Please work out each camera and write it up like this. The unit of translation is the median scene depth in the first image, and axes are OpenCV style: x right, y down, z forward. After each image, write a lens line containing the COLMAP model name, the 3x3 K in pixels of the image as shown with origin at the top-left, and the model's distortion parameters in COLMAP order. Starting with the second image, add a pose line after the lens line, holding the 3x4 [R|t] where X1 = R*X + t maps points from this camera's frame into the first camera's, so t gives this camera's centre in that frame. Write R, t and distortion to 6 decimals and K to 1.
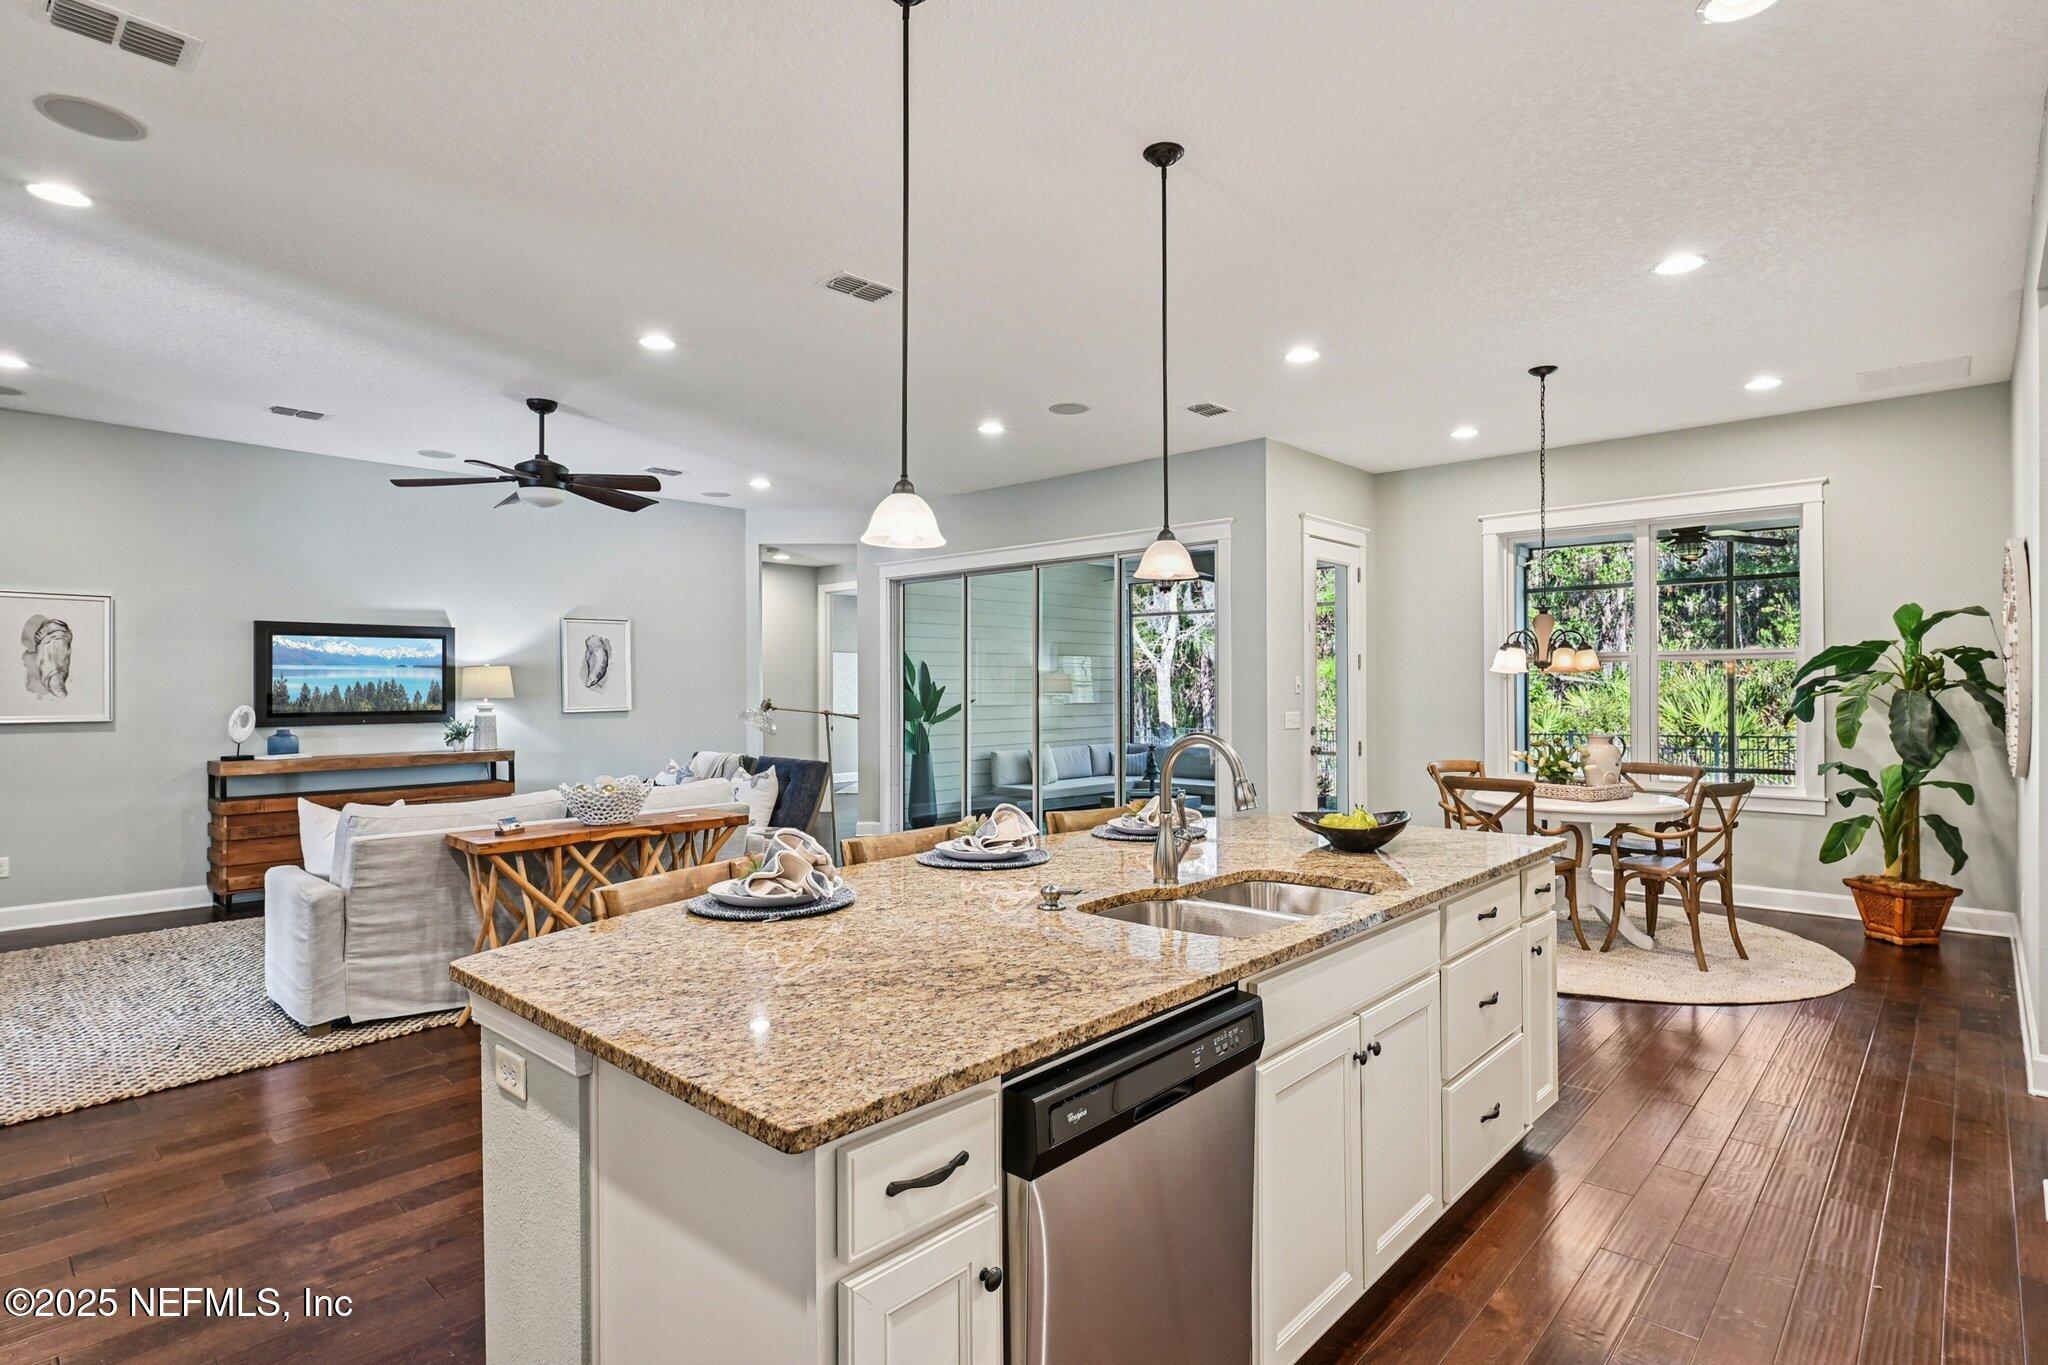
lens RADIAL K [[1042.2, 0, 1030.2], [0, 1042.2, 682.6], [0, 0, 1]] dist [0.003230, 0.001352]
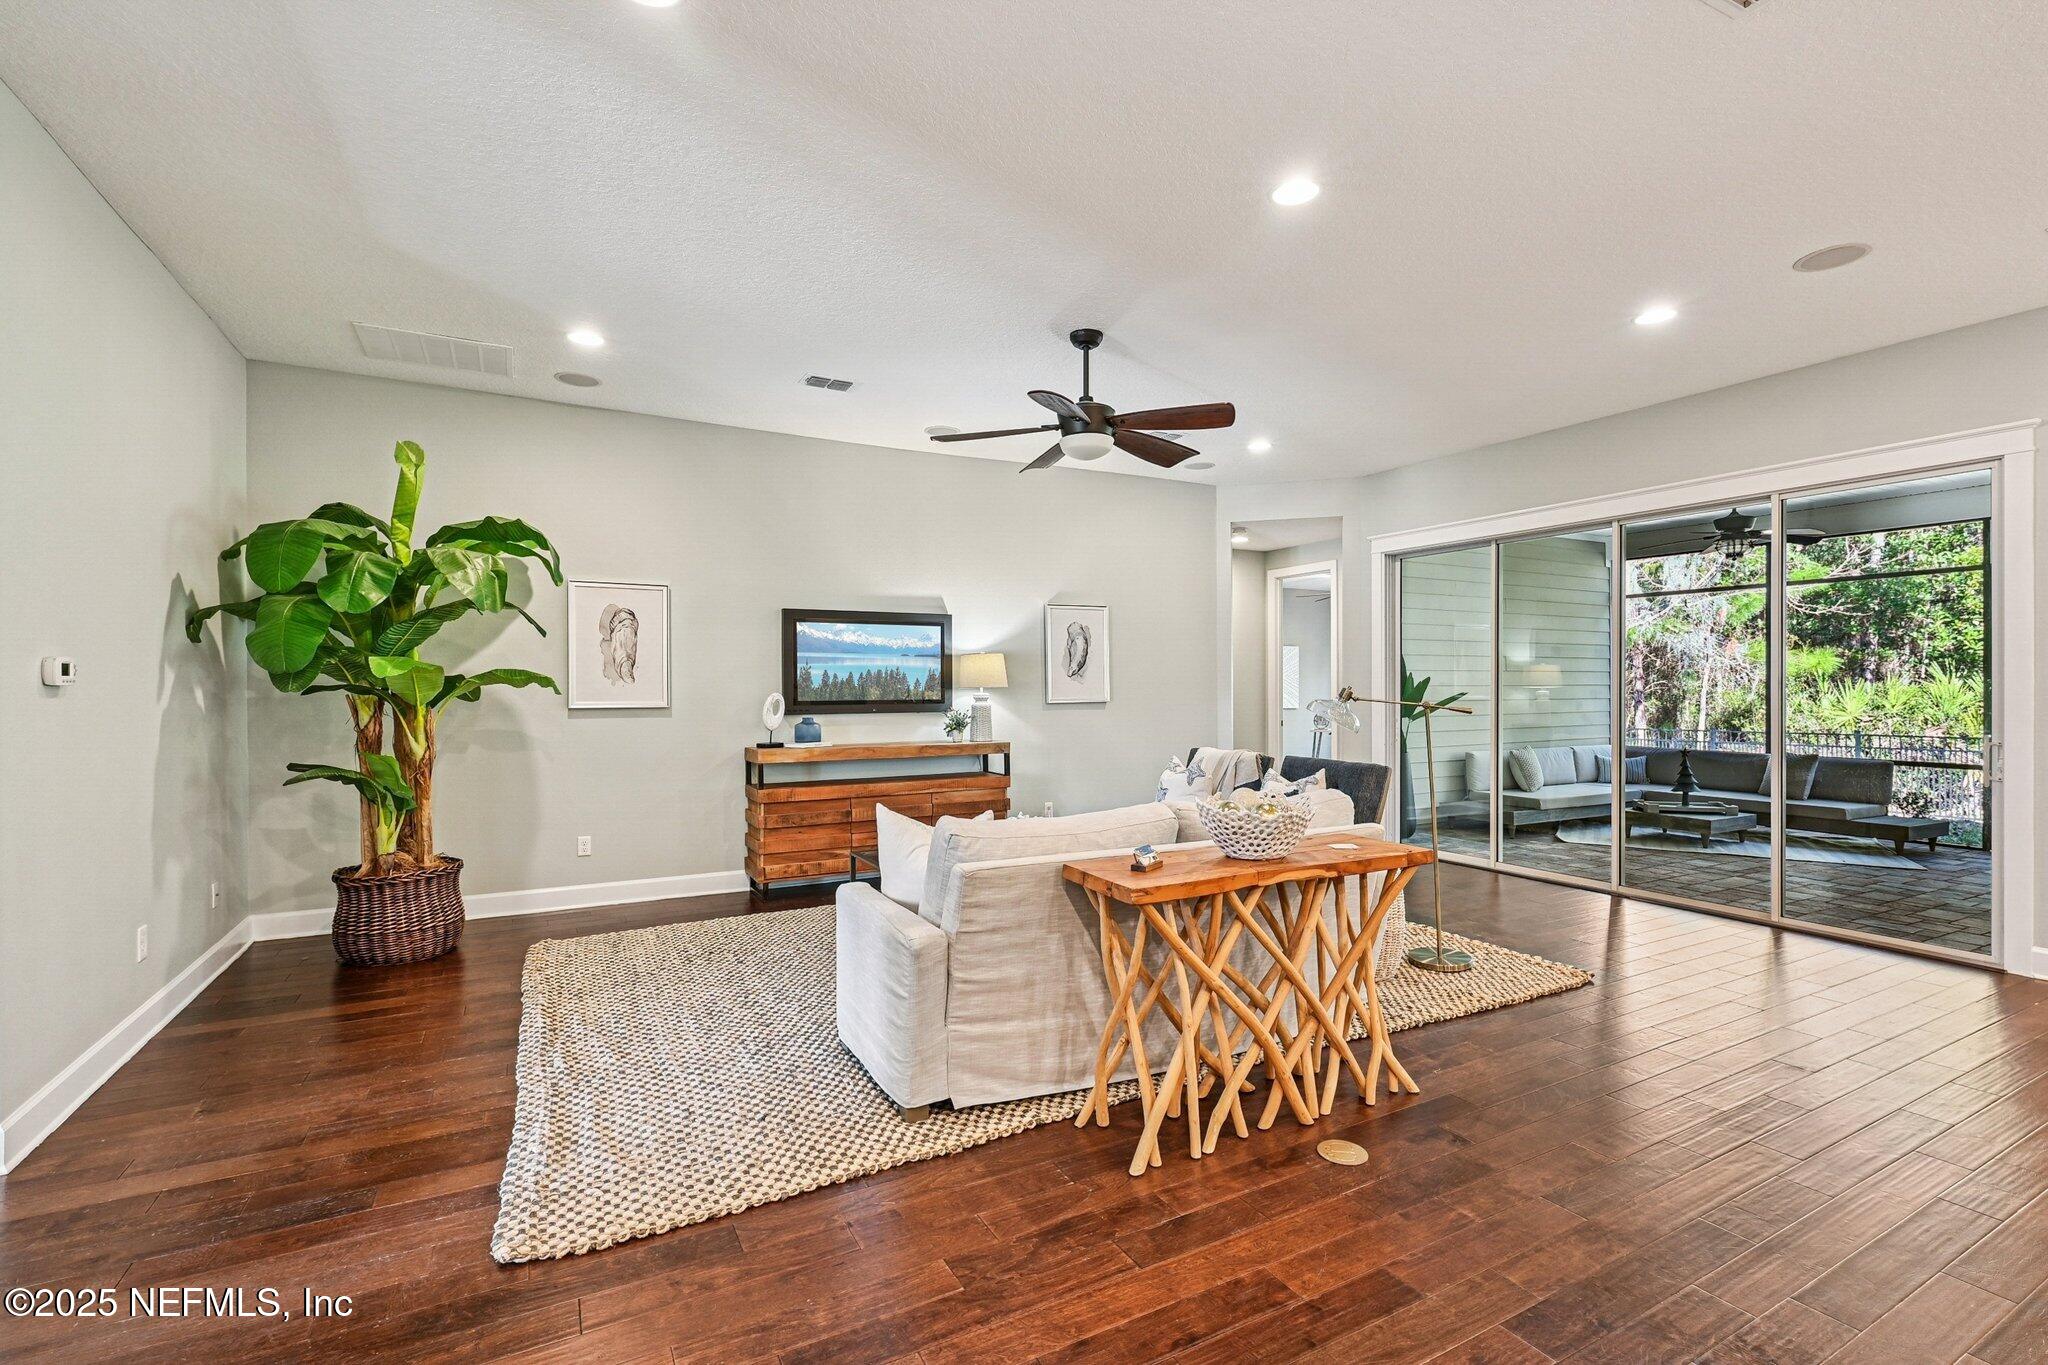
lens RADIAL K [[928.6, 0, 1027.4], [0, 928.6, 690.7], [0, 0, 1]] dist [0.003390, -0.001991]
pose [[0.946001, 0.003522, -0.324144, -0.244329], [-0.000103, 0.999944, 0.010564, 0.010908], [0.324163, -0.009960, 0.945949, 0.245908]]
